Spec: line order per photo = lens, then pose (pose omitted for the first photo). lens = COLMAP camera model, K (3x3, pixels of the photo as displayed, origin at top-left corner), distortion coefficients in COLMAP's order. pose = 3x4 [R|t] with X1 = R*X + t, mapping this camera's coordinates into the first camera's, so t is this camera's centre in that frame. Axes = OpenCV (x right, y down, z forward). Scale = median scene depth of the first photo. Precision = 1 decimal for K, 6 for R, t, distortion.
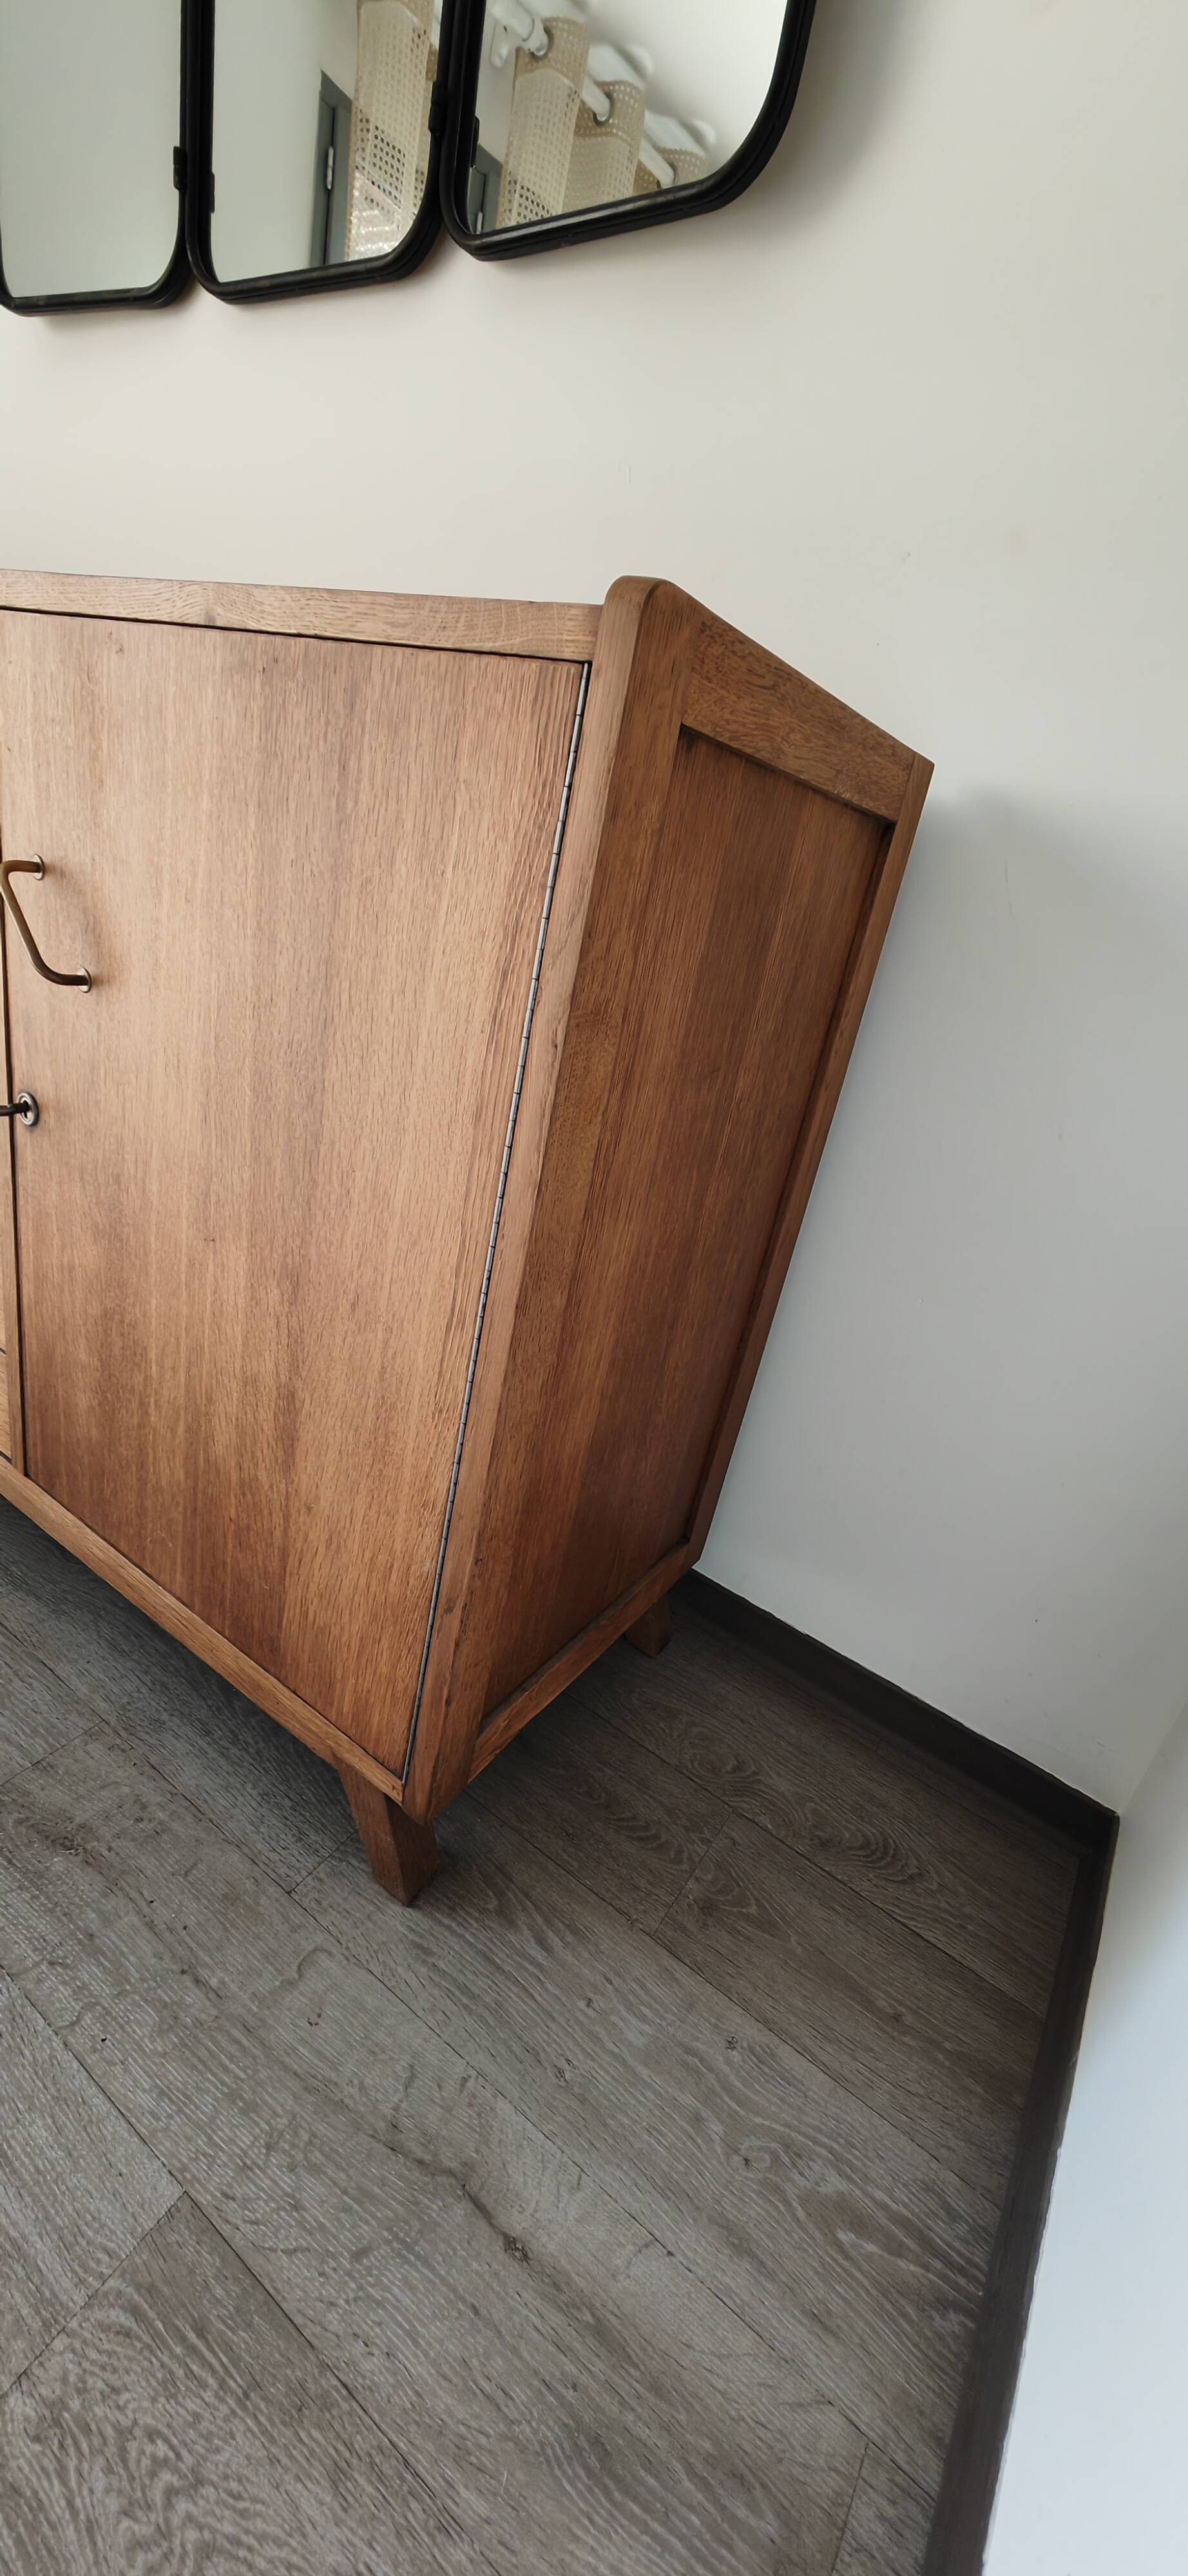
lens RADIAL K [[985.7, 0, 603.1], [0, 985.7, 1287.7], [0, 0, 1]] dist [-0.004834, 0.000742]
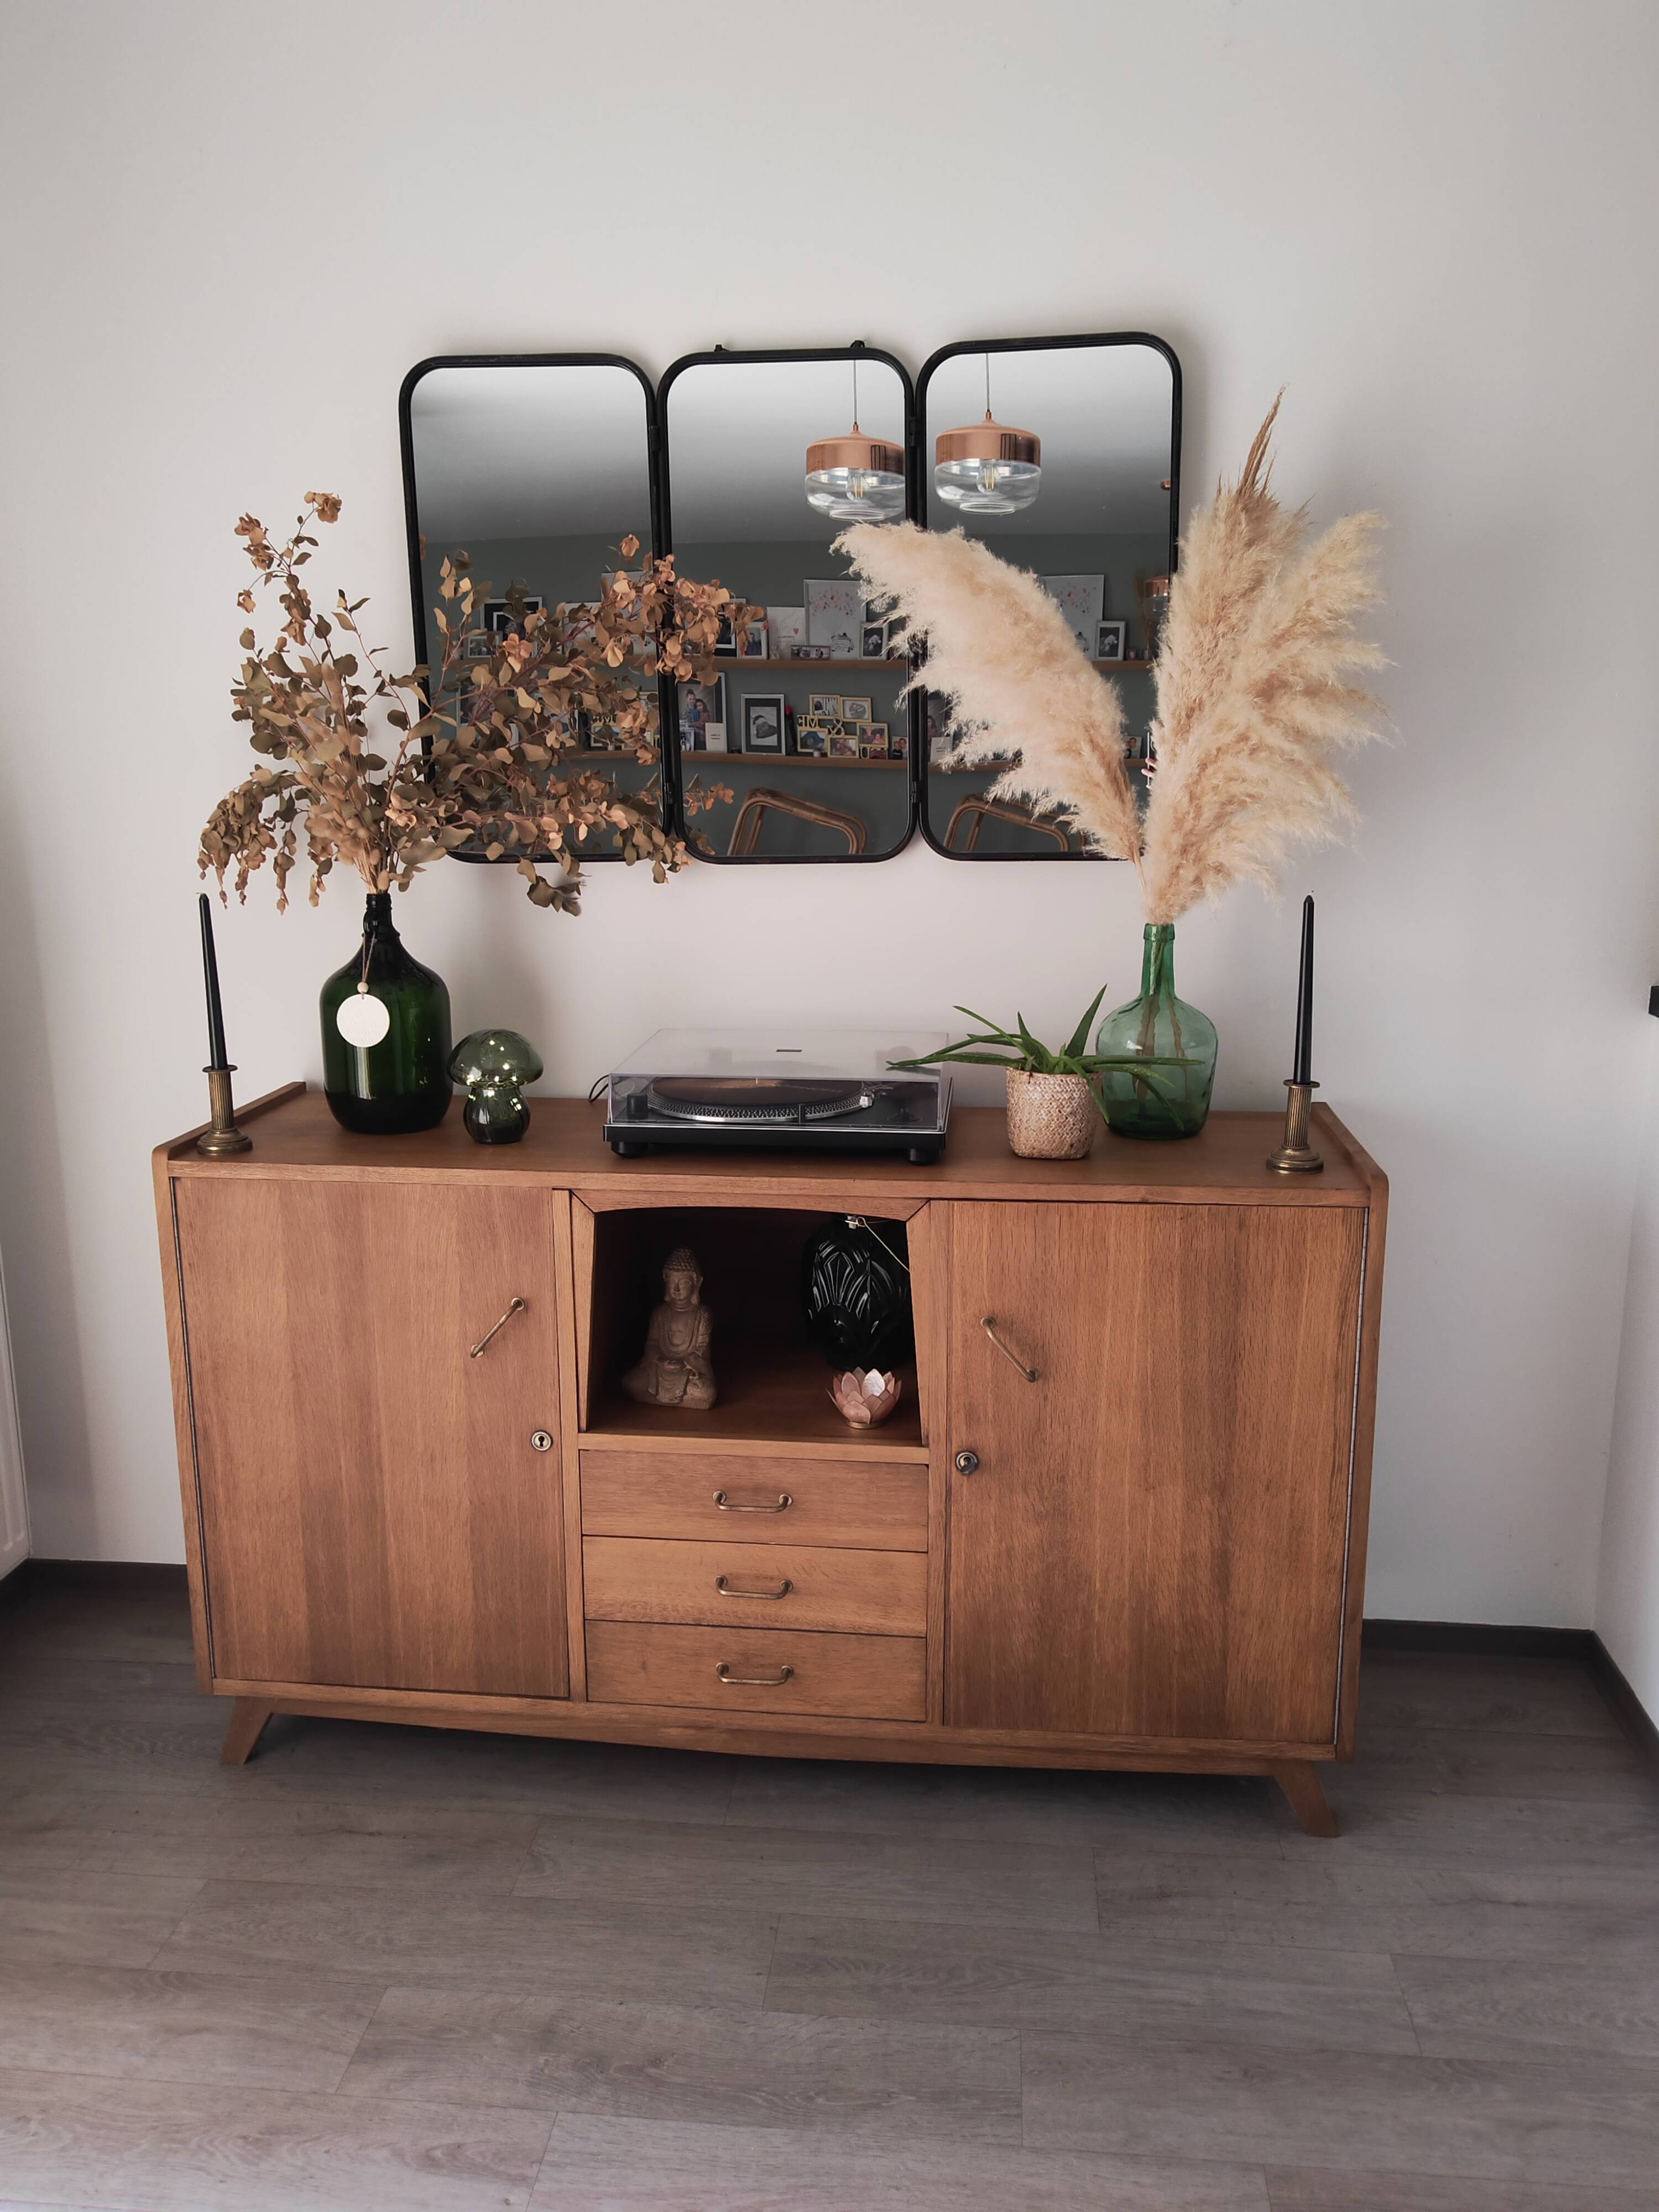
lens RADIAL K [[1714.9, 0, 812.0], [0, 1714.9, 1105.4], [0, 0, 1]] dist [0.043309, -0.060100]
pose [[0.869455, -0.289686, 0.400163, -2.179582], [0.348203, 0.933961, -0.080443, -0.726247], [-0.350434, 0.209280, 0.912907, -1.958551]]
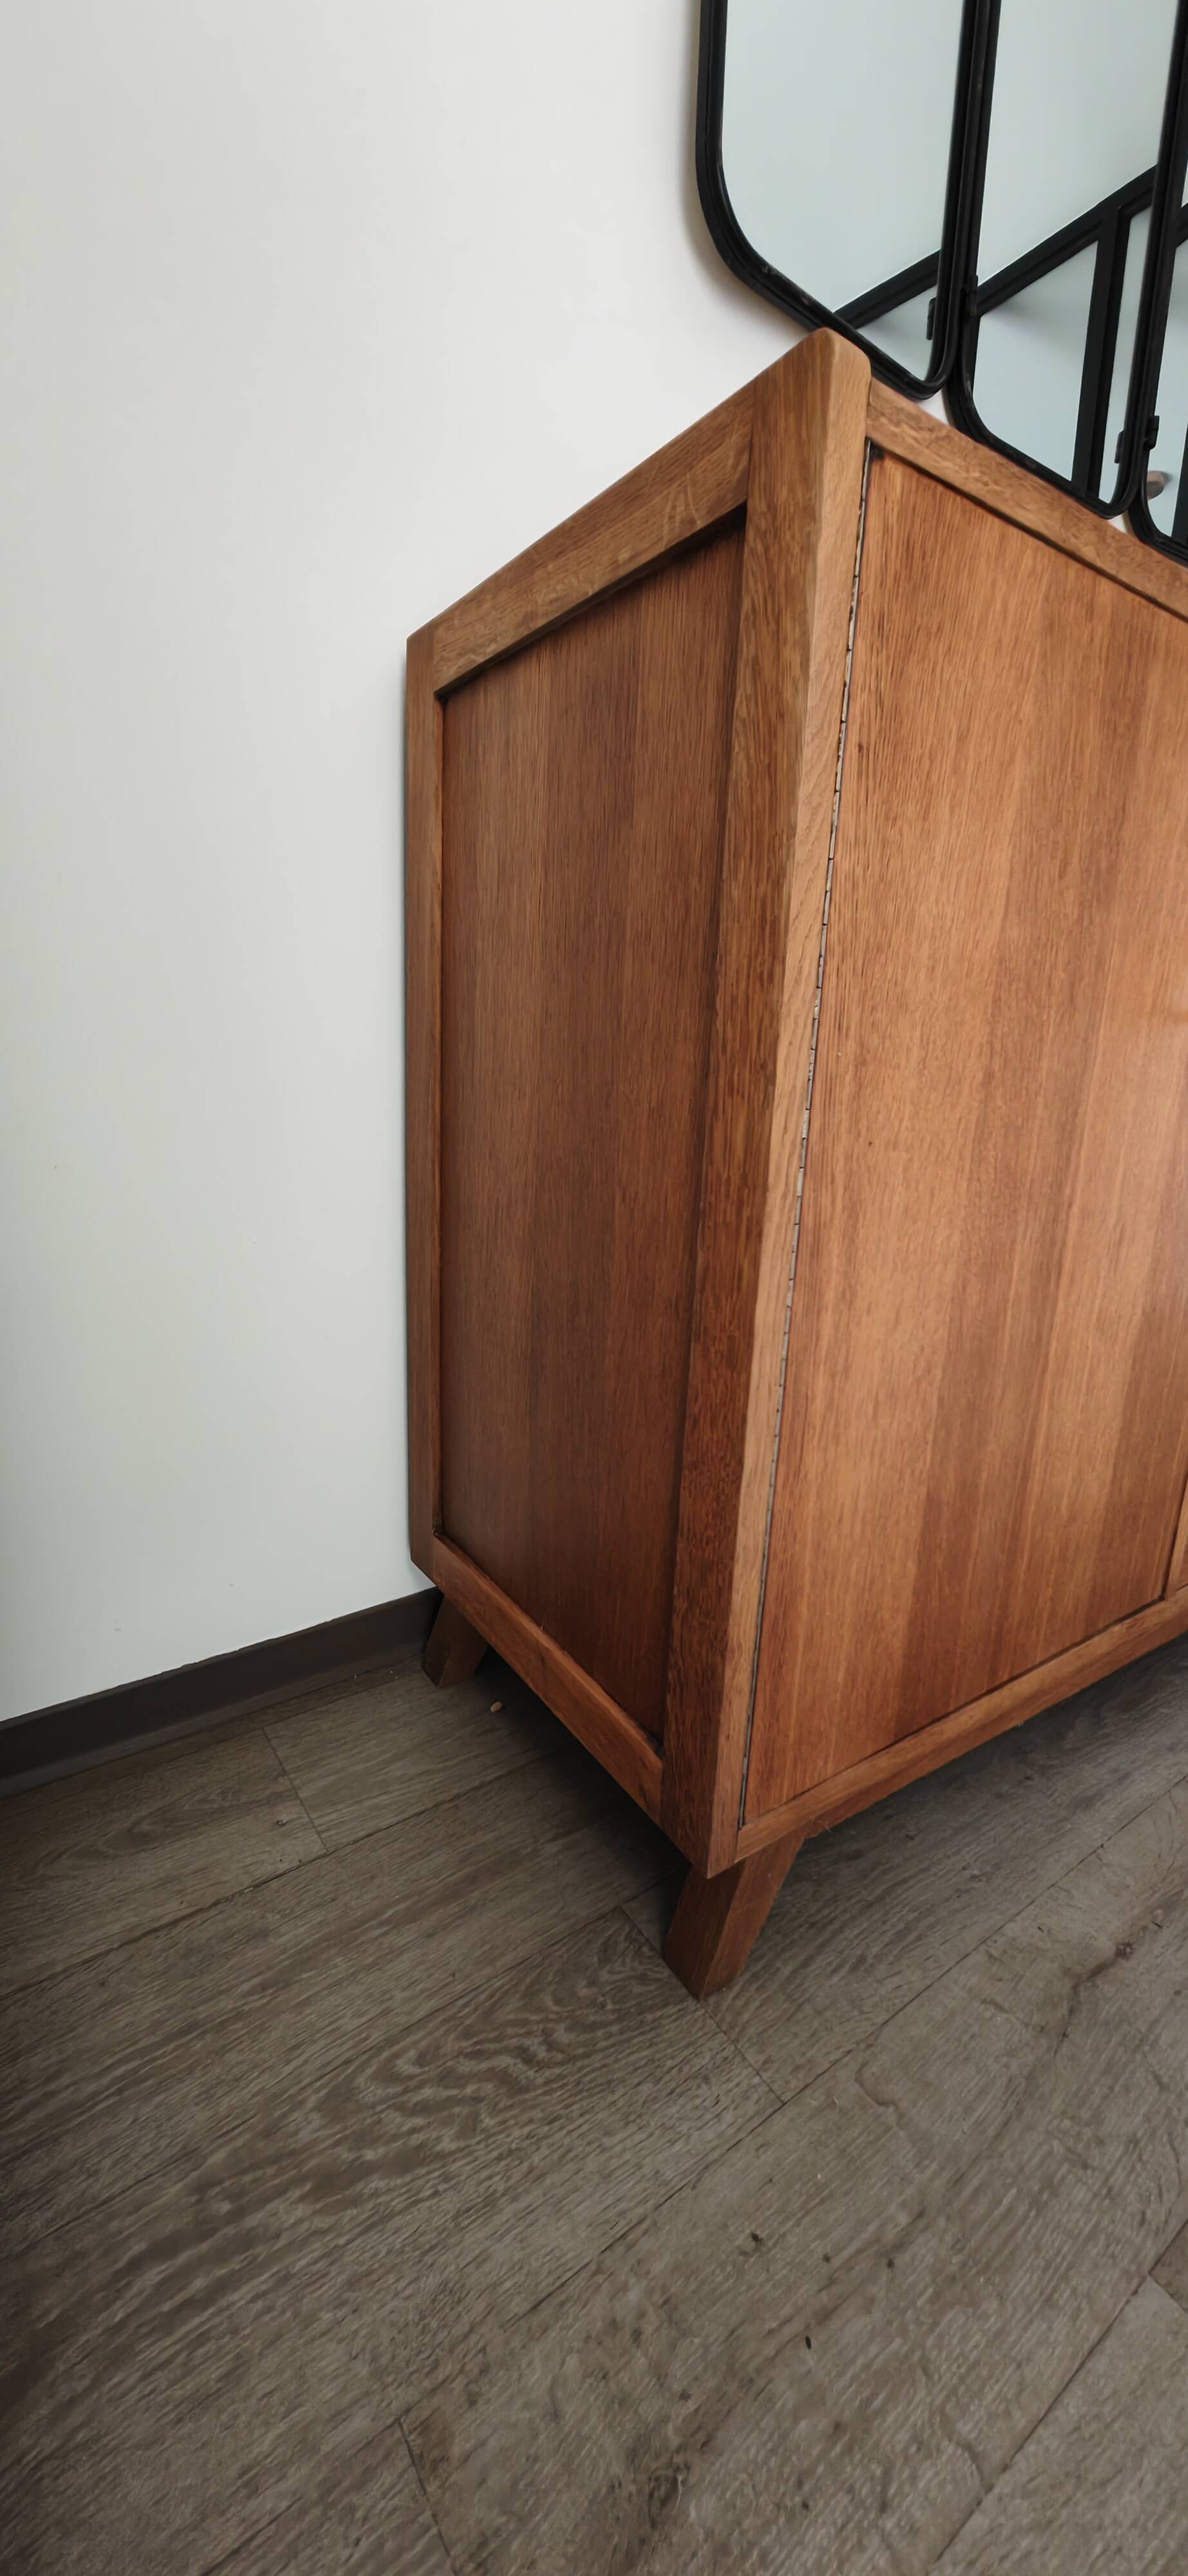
lens RADIAL K [[985.7, 0, 583.1], [0, 985.7, 1291.1], [0, 0, 1]] dist [-0.004834, 0.000742]
pose [[0.369407, -0.394132, 0.841545, -2.816247], [0.409850, 0.881864, 0.233106, -1.052864], [-0.834003, 0.258796, 0.487302, 1.745698]]
